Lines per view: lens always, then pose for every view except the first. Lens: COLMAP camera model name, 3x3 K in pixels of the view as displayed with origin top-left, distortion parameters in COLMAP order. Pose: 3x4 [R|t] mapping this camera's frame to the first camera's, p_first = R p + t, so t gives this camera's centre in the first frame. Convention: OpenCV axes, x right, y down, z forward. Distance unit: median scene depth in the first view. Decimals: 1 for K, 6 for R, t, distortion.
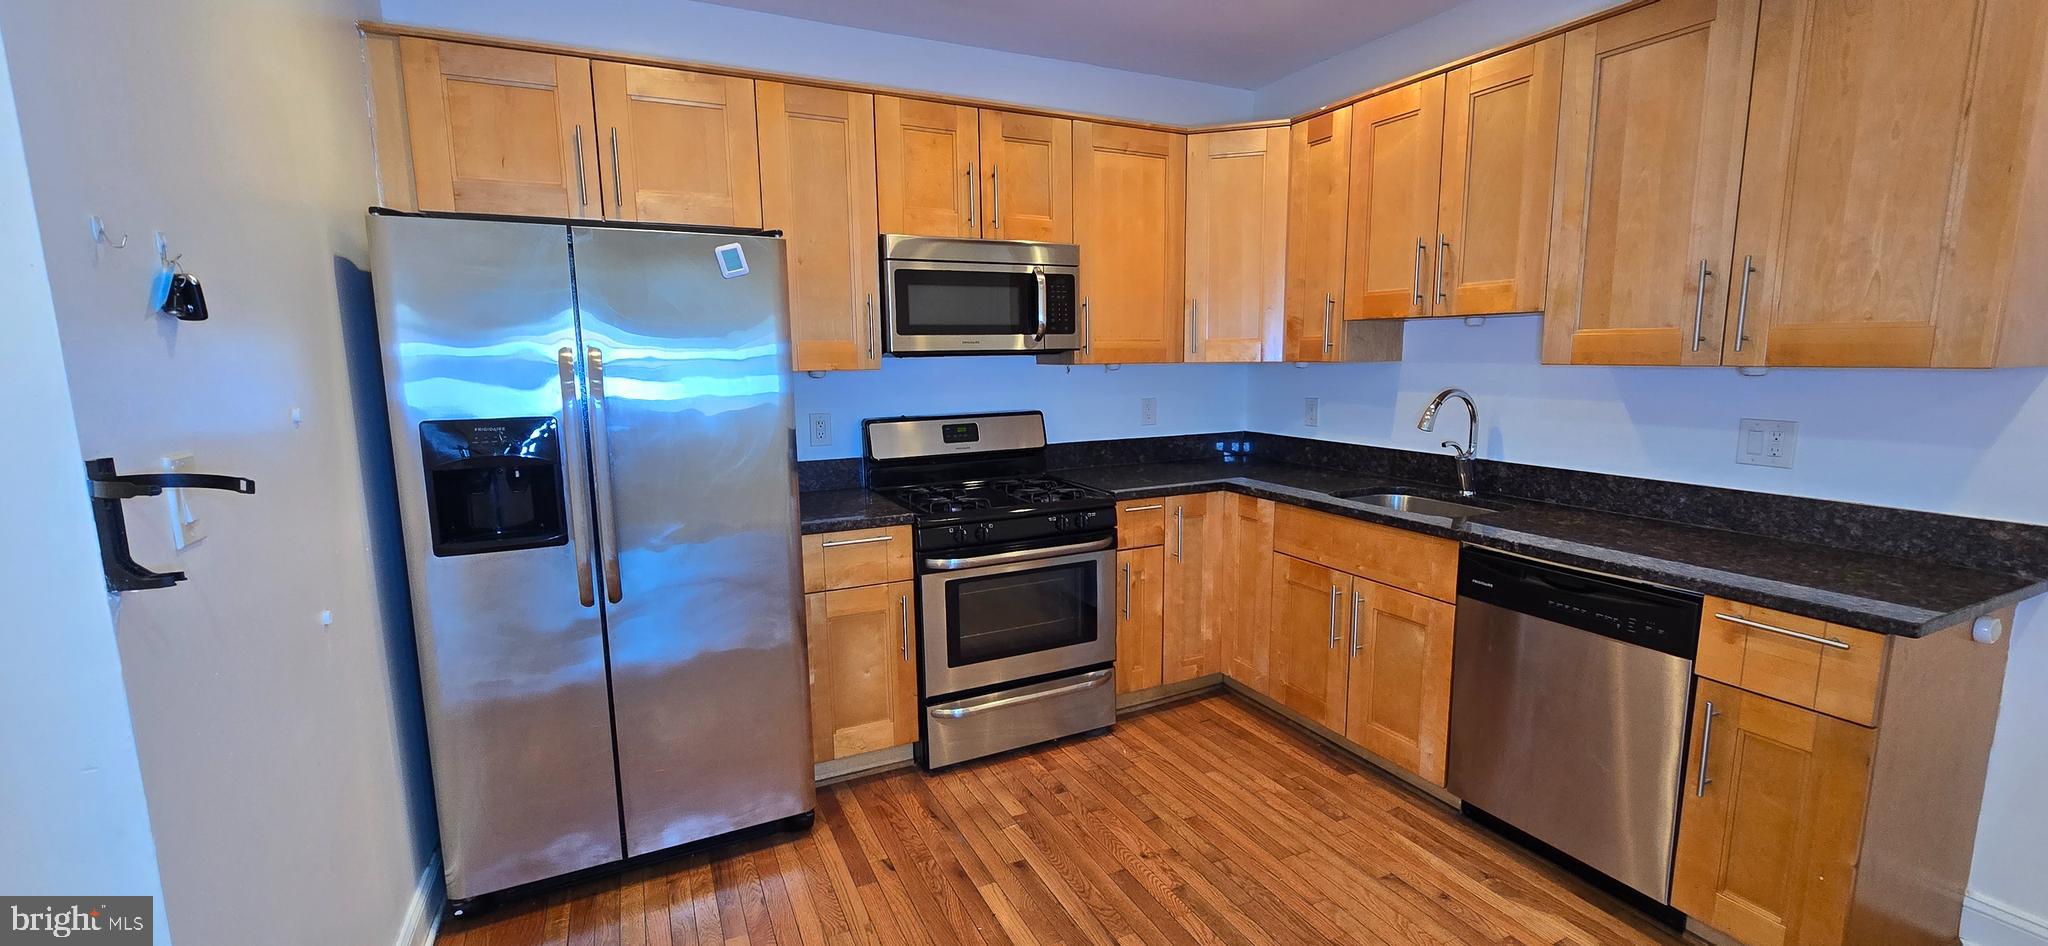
lens RADIAL K [[833.3, 0, 1035.3], [0, 833.3, 479.4], [0, 0, 1]] dist [-0.010486, 0.002573]
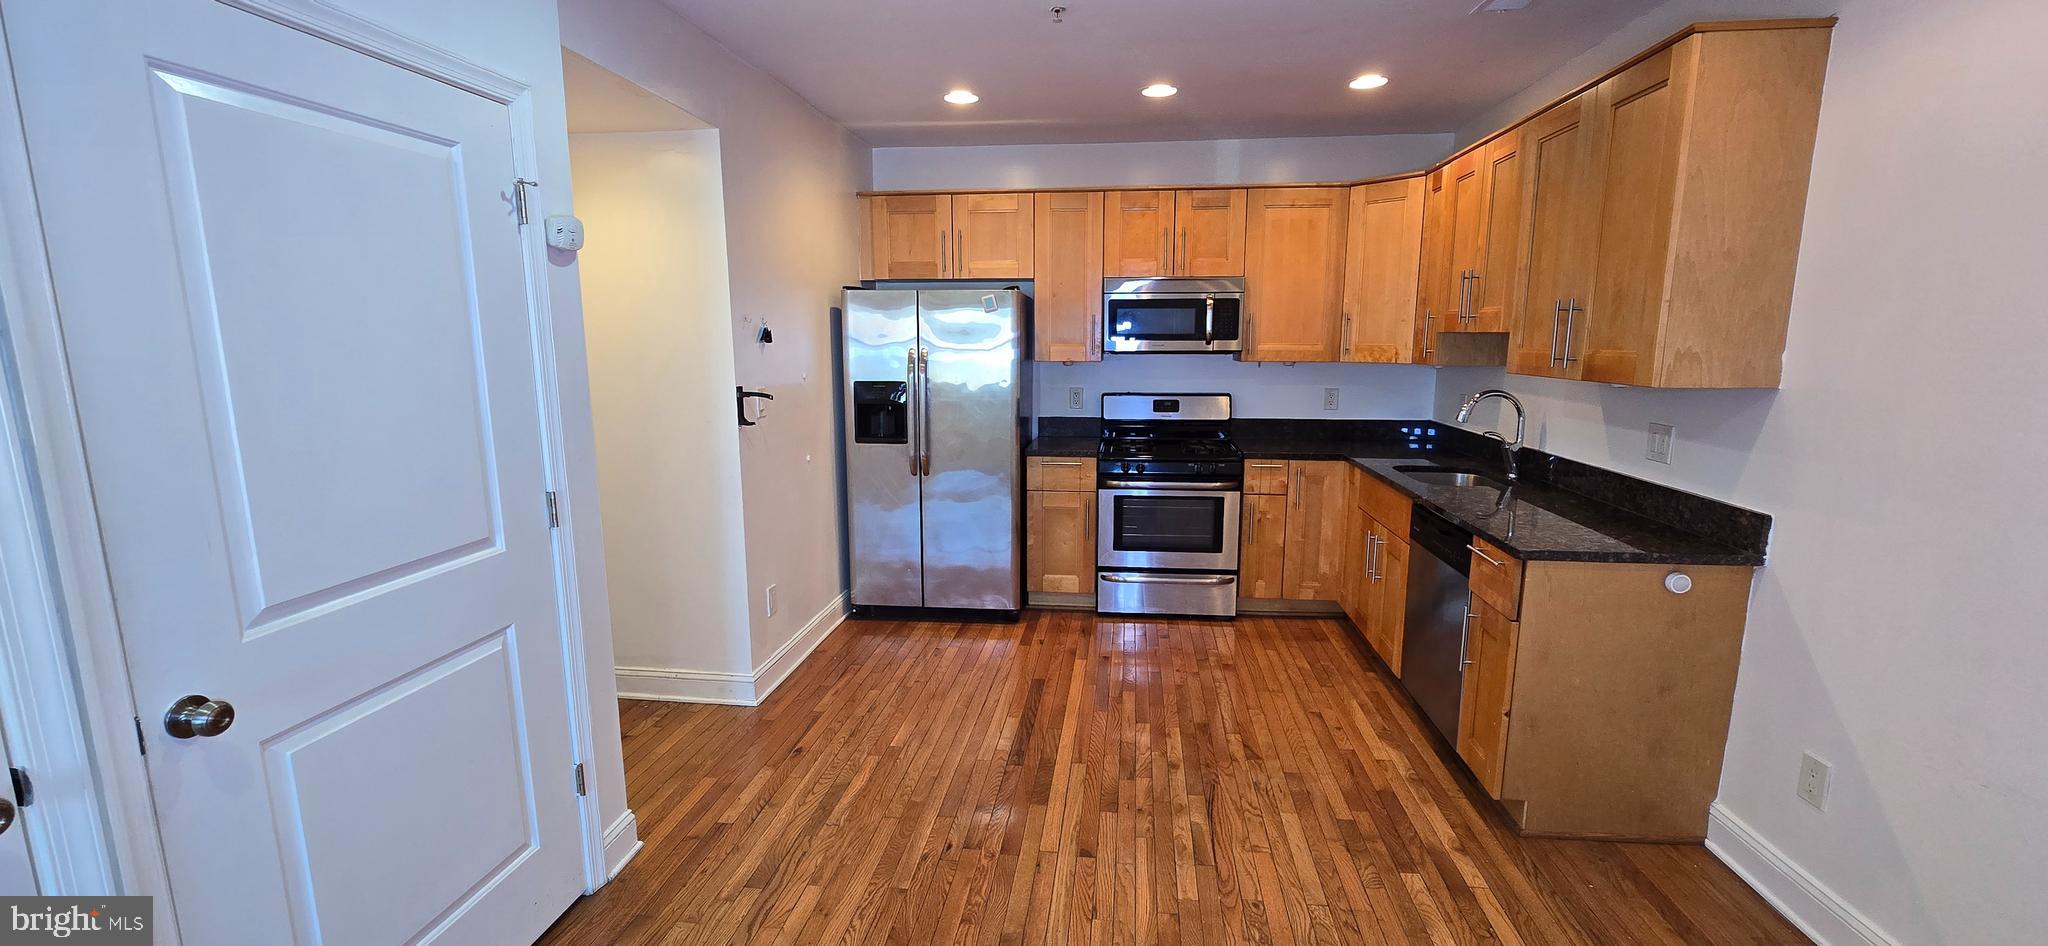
lens RADIAL K [[833.3, 0, 1035.3], [0, 833.3, 479.4], [0, 0, 1]] dist [-0.010486, 0.002573]
pose [[0.838882, 0.102826, -0.534513, 0.595563], [-0.091388, 0.994662, 0.047919, 0.027743], [0.536587, 0.008650, 0.843801, -0.418672]]
